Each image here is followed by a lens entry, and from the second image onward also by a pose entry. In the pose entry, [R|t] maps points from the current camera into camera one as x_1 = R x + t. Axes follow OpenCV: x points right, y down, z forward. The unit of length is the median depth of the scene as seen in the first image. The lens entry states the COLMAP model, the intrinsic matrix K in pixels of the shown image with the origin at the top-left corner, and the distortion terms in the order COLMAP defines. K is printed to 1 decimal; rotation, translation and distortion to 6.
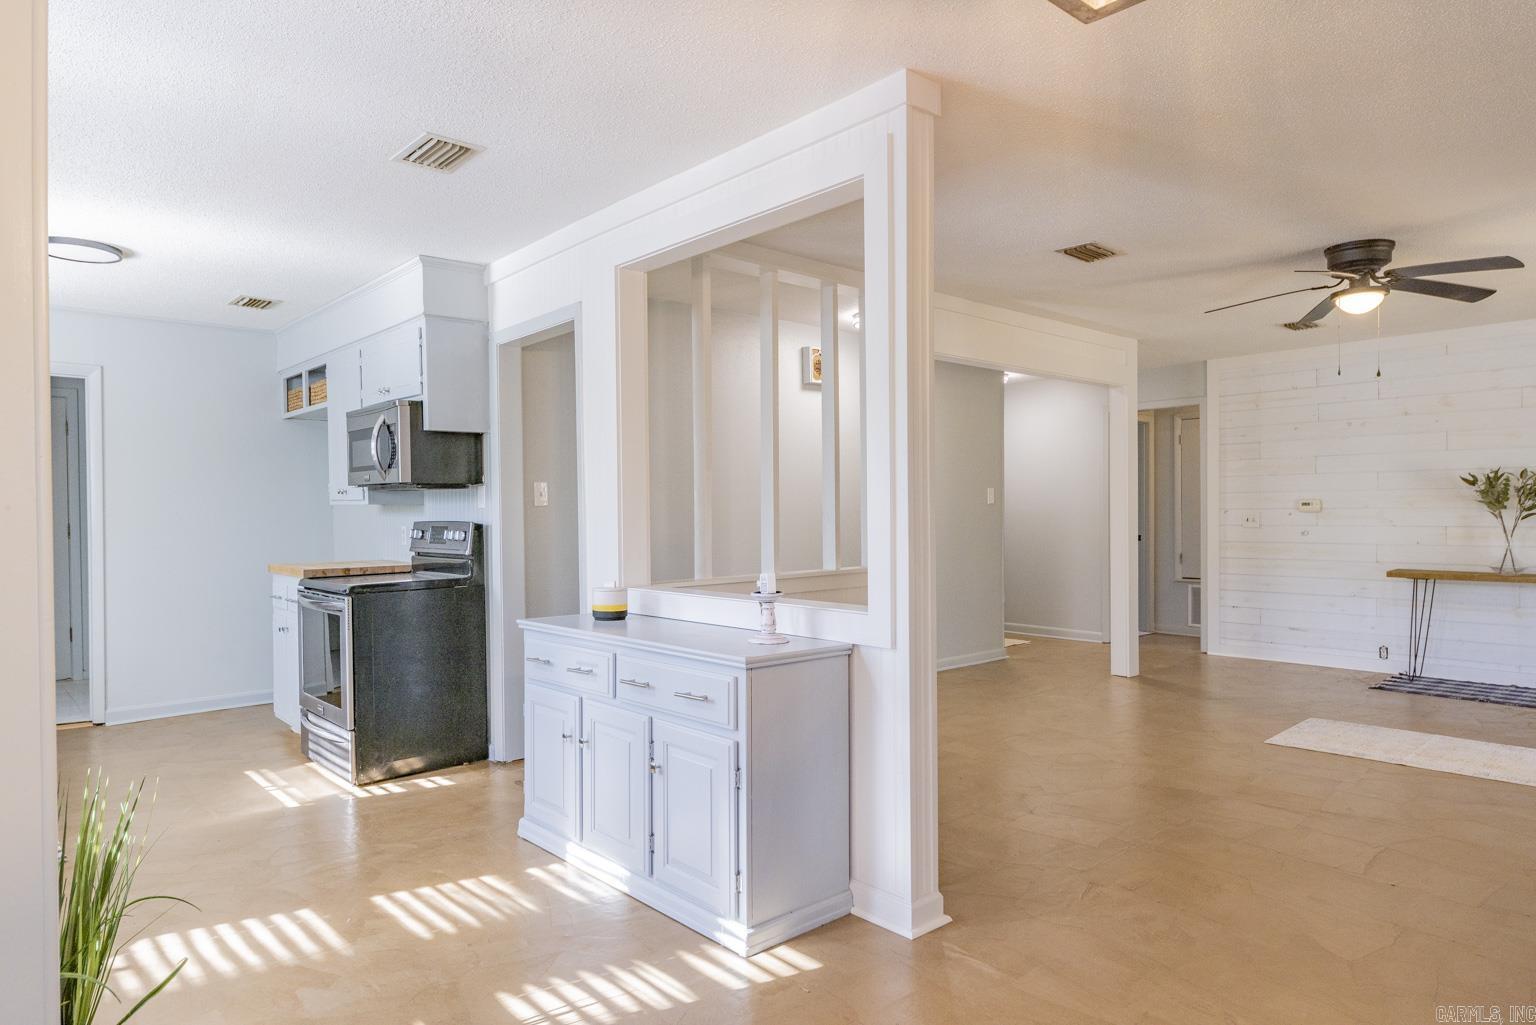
lens RADIAL K [[949.7, 0, 768.4], [0, 949.7, 522.0], [0, 0, 1]] dist [0.010752, 0.000437]
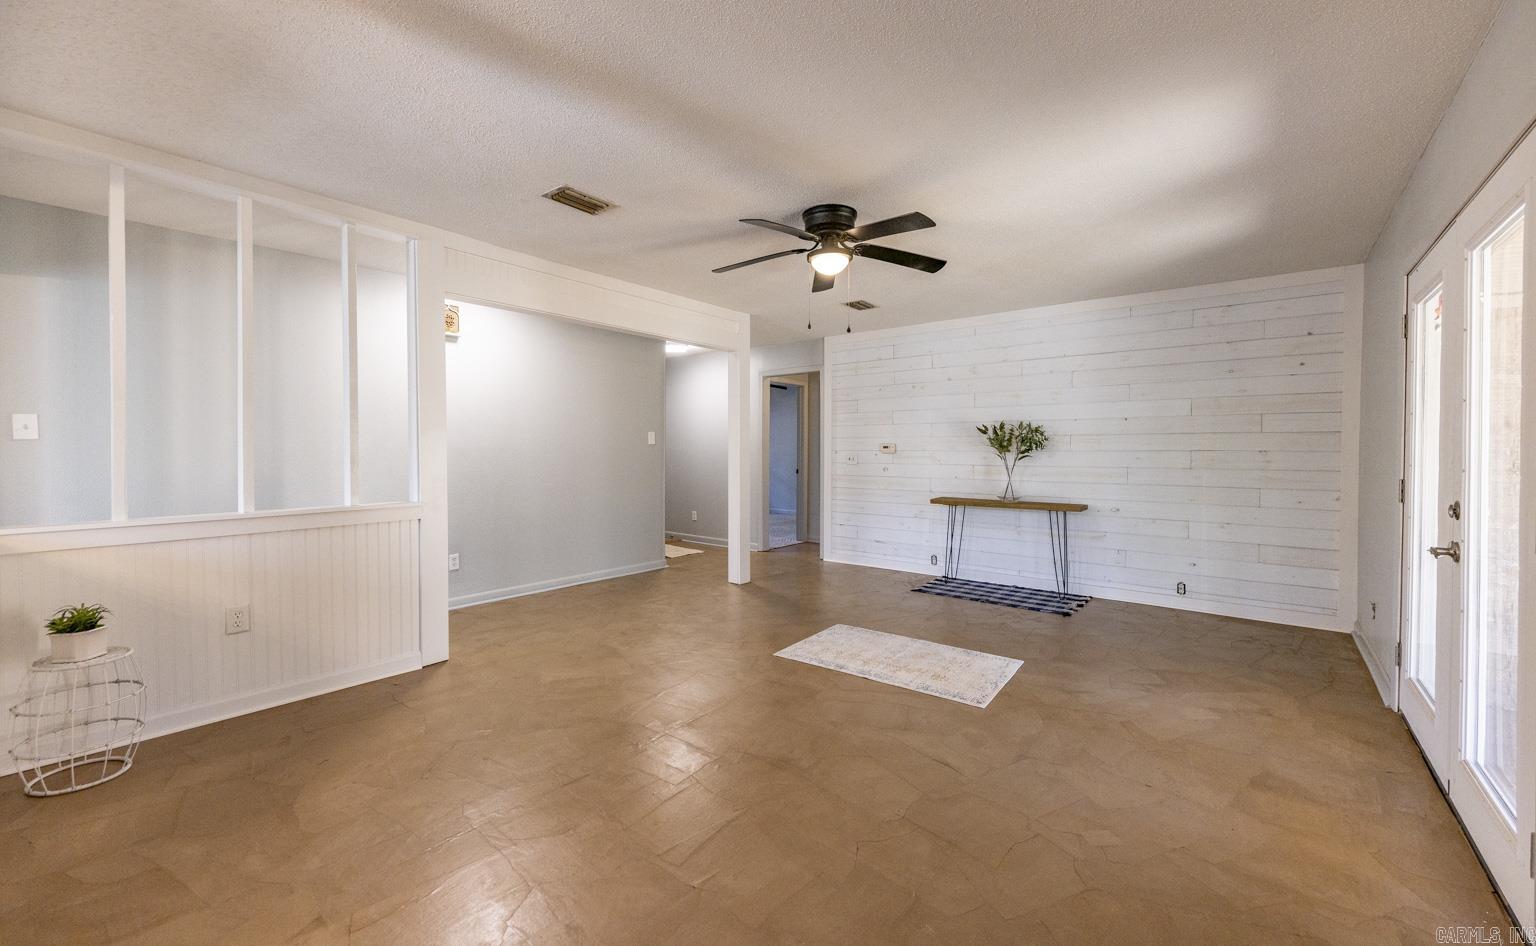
lens RADIAL K [[618.5, 0, 753.9], [0, 618.5, 456.9], [0, 0, 1]] dist [0.013880, -0.000062]
pose [[0.988013, 0.007445, 0.154190, 0.276759], [-0.007330, 0.999972, -0.001318, -0.003160], [-0.154196, 0.000172, 0.988040, 0.199086]]
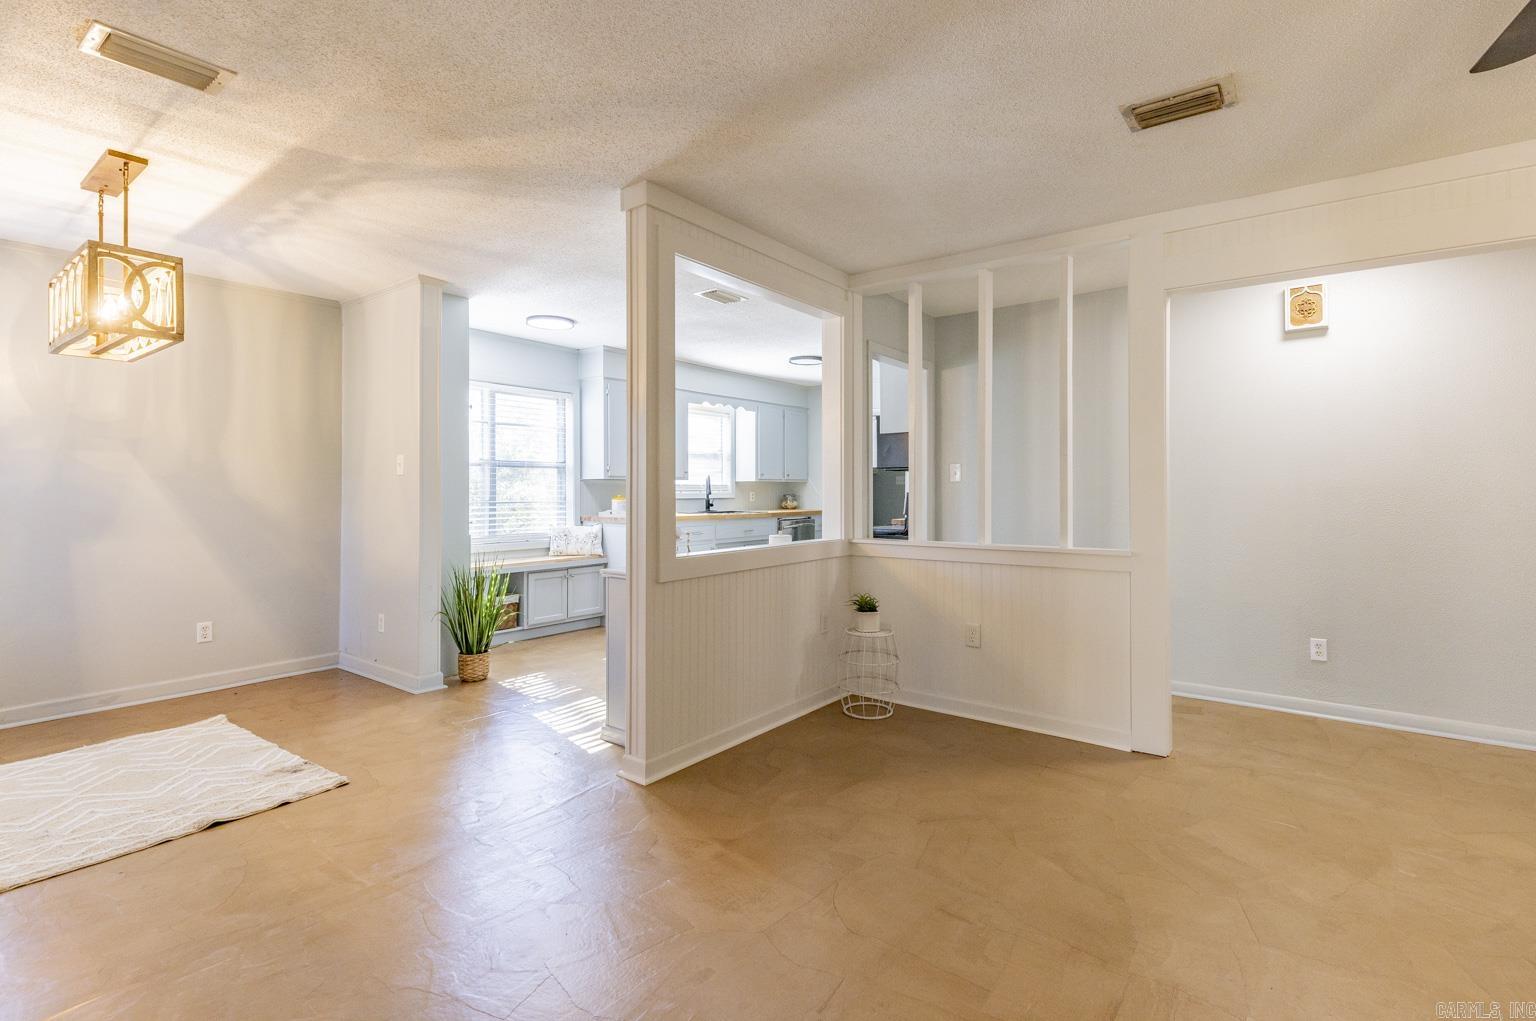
lens RADIAL K [[701.3, 0, 785.6], [0, 701.3, 481.7], [0, 0, 1]] dist [0.009883, -0.003623]
pose [[0.201405, -0.005753, -0.979491, 0.497745], [-0.014097, 0.999862, -0.008771, -0.004569], [0.979407, 0.015574, 0.201296, 0.405896]]
